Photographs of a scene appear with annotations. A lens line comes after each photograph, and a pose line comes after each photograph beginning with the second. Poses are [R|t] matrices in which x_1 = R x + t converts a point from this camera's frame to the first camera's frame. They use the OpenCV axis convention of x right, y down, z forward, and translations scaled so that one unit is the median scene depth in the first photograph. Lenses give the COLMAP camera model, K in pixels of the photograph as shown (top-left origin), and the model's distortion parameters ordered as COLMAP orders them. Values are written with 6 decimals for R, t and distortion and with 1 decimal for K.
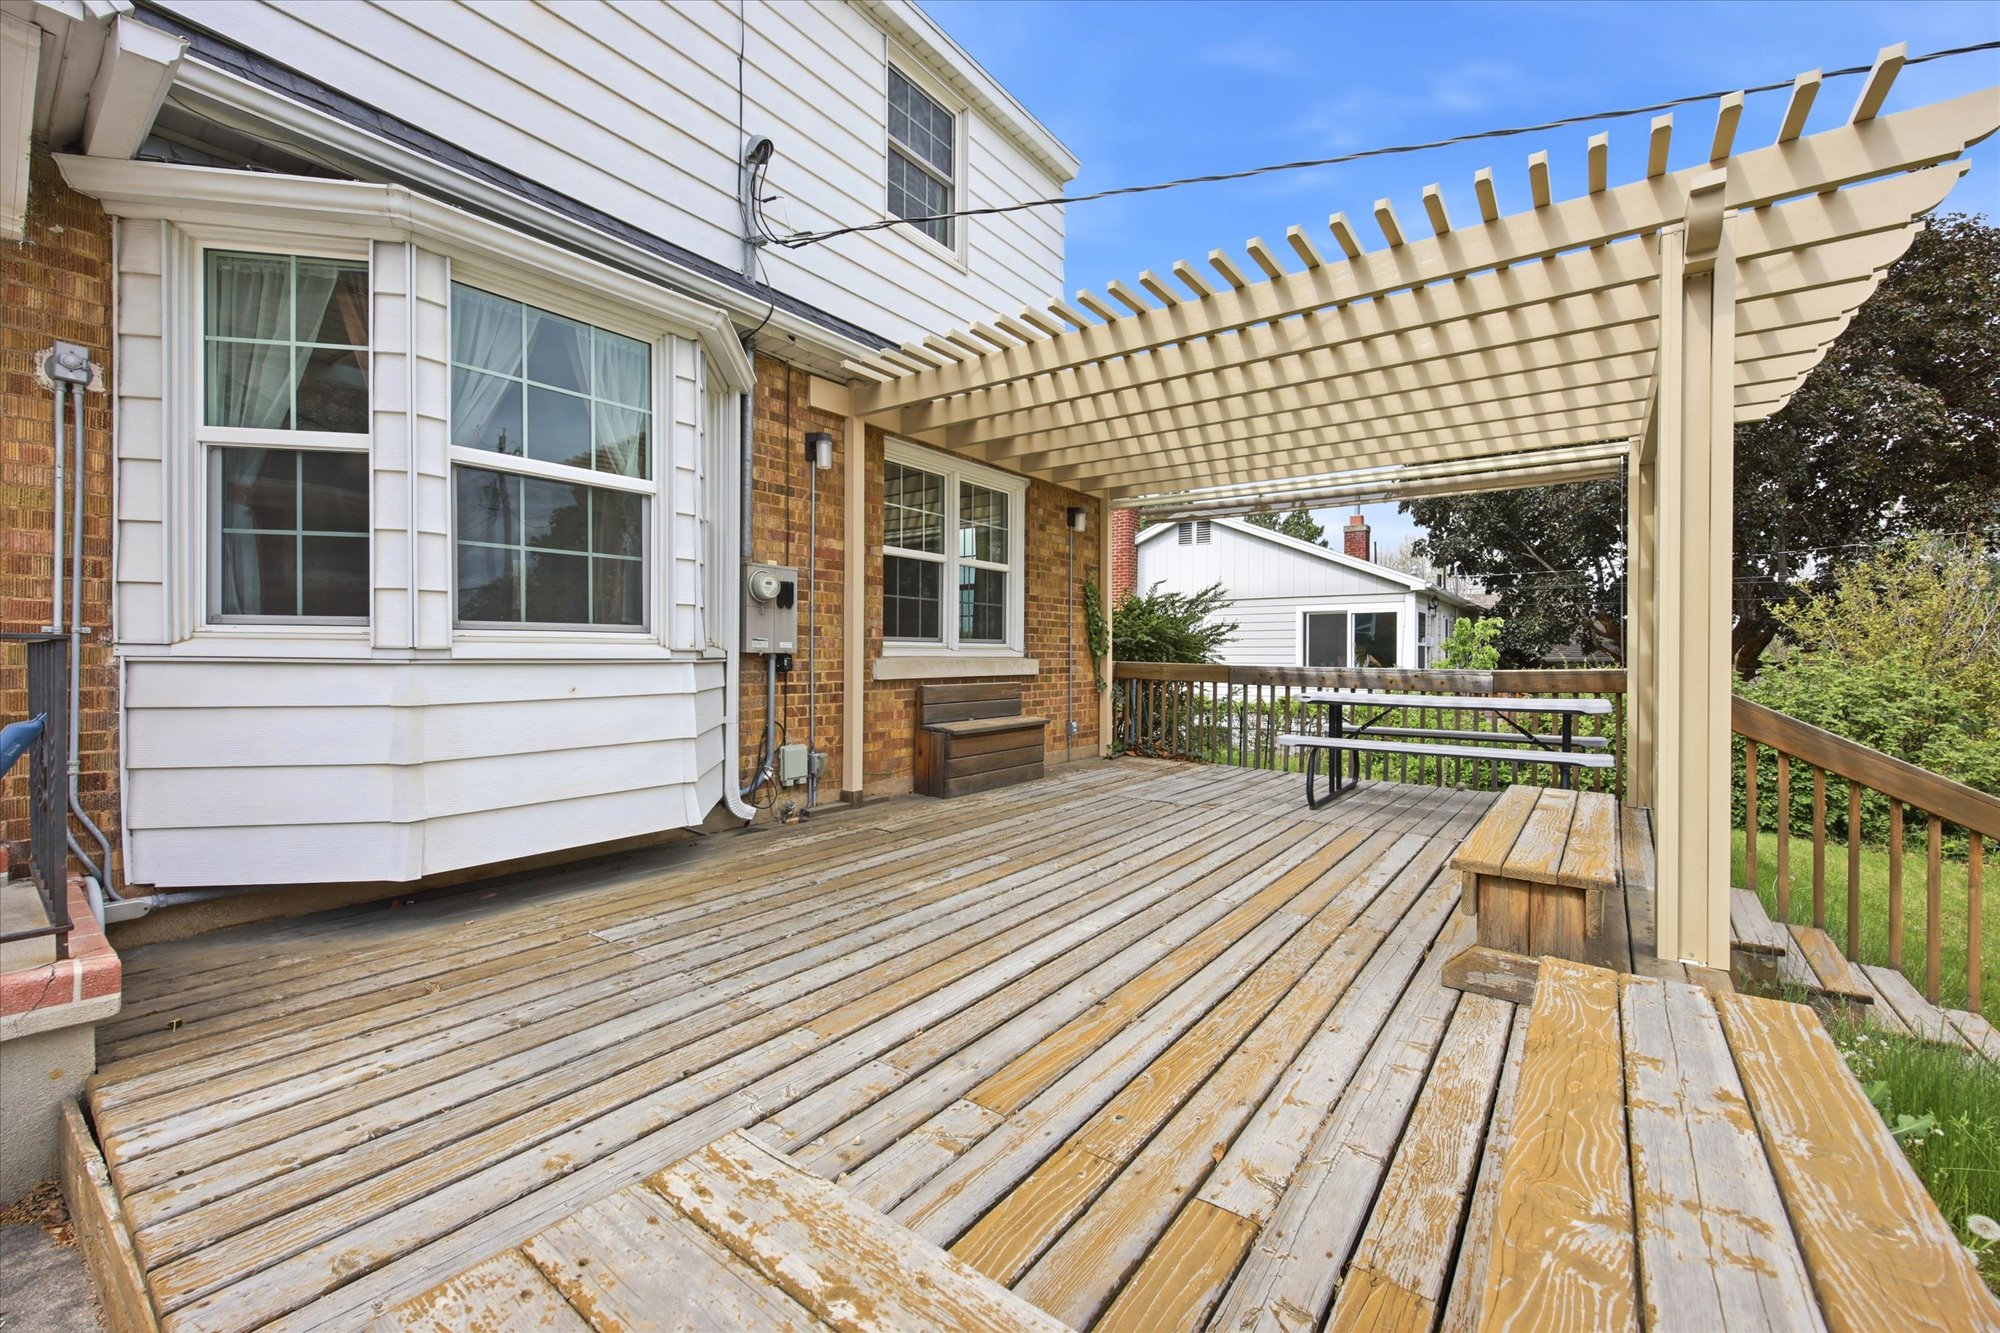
lens RADIAL K [[802.3, 0, 1000.3], [0, 802.3, 659.4], [0, 0, 1]] dist [-0.003216, 0.000269]
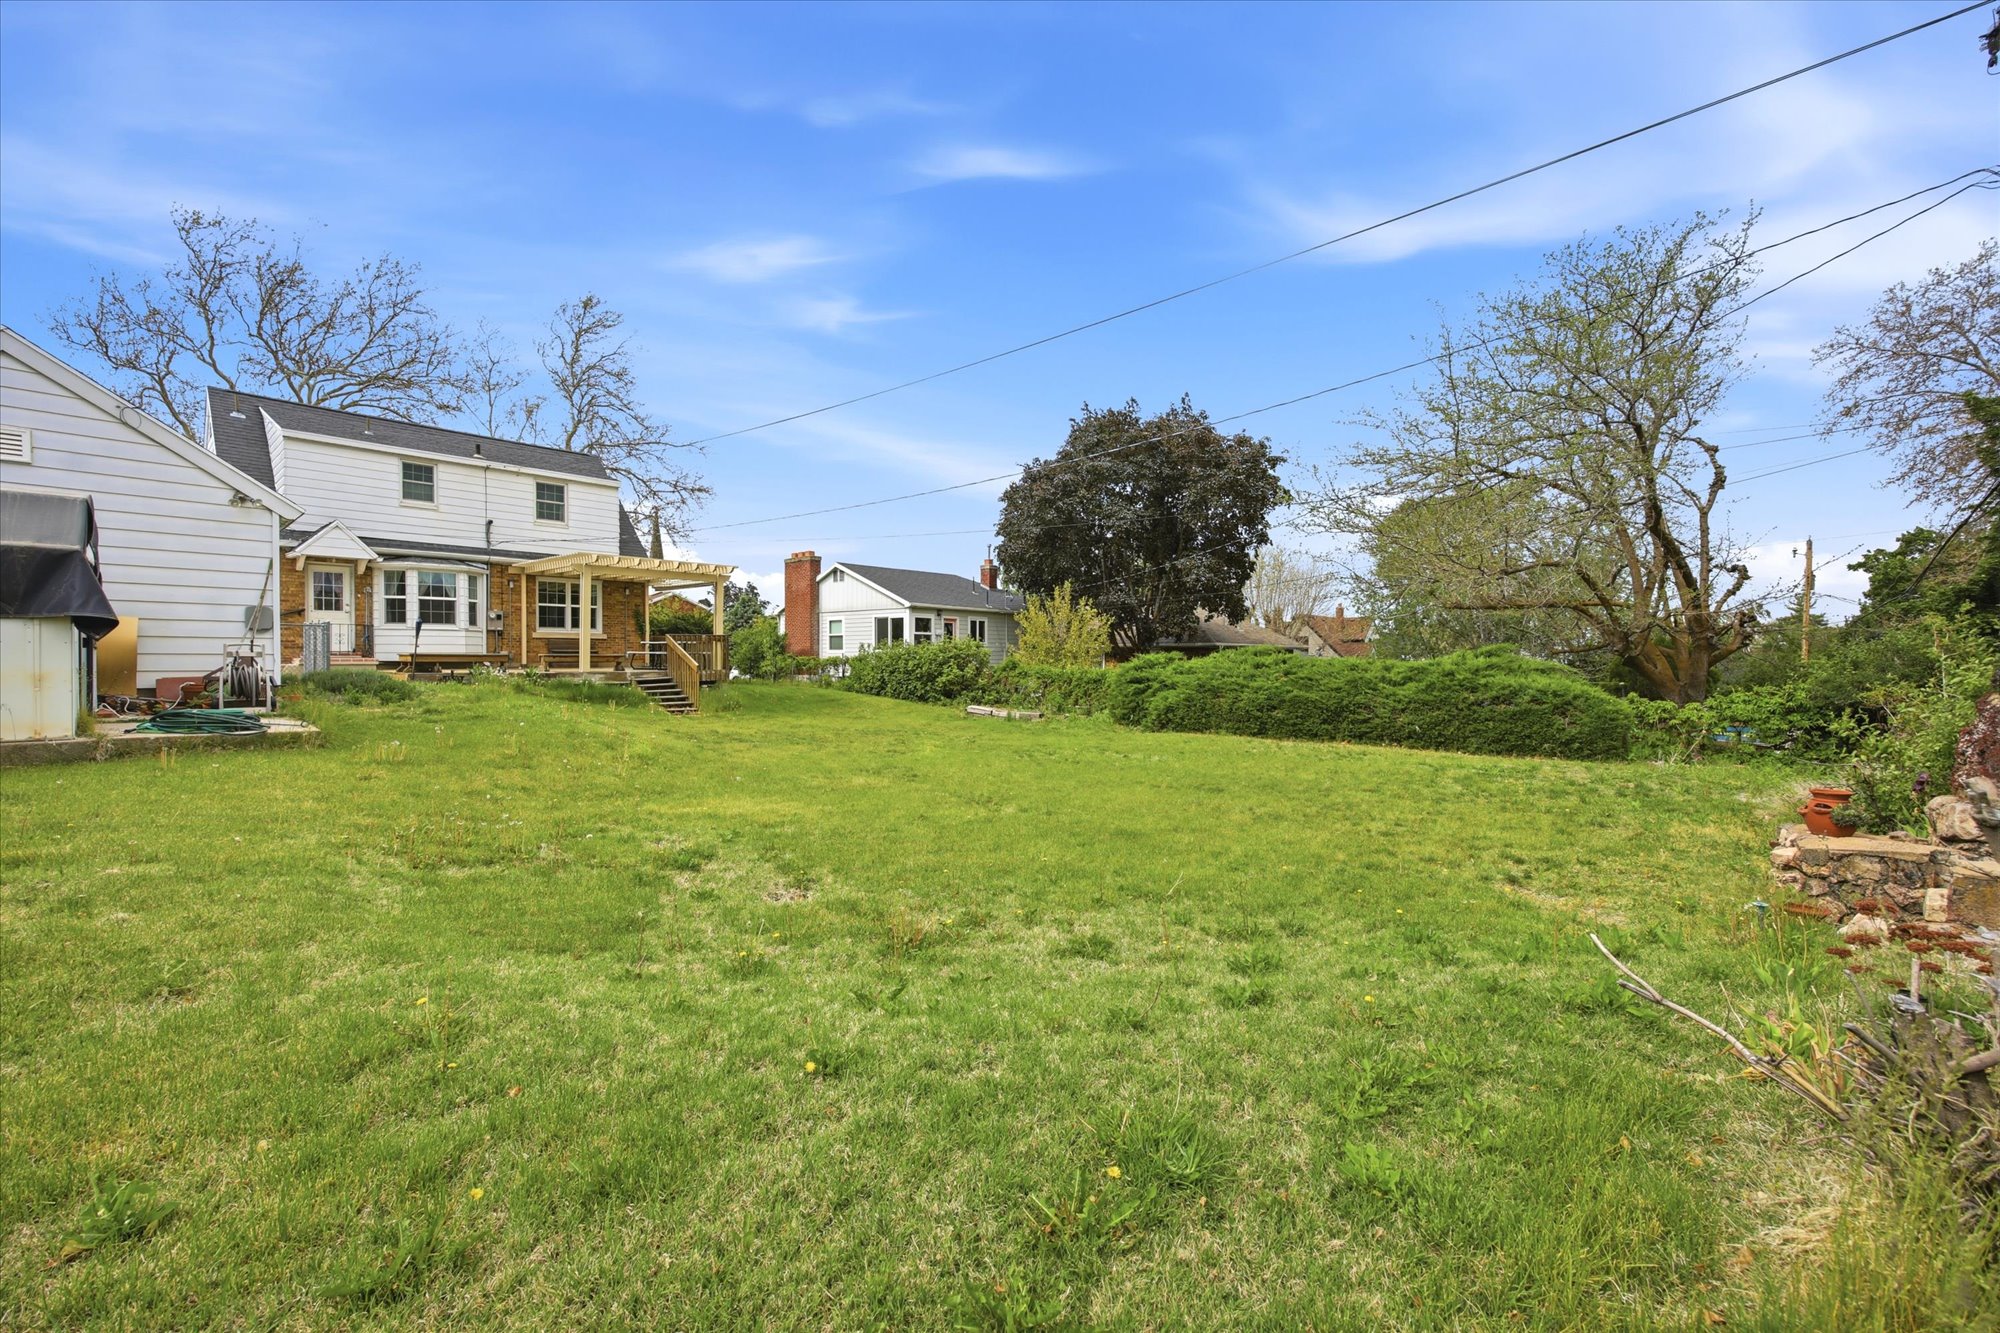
lens RADIAL K [[802.3, 0, 1004.2], [0, 802.3, 662.2], [0, 0, 1]] dist [-0.003216, 0.000269]
pose [[0.995896, 0.001482, -0.090492, 4.145810], [-0.001173, 0.999993, 0.003467, 0.213957], [0.090496, -0.003346, 0.995891, -4.511566]]
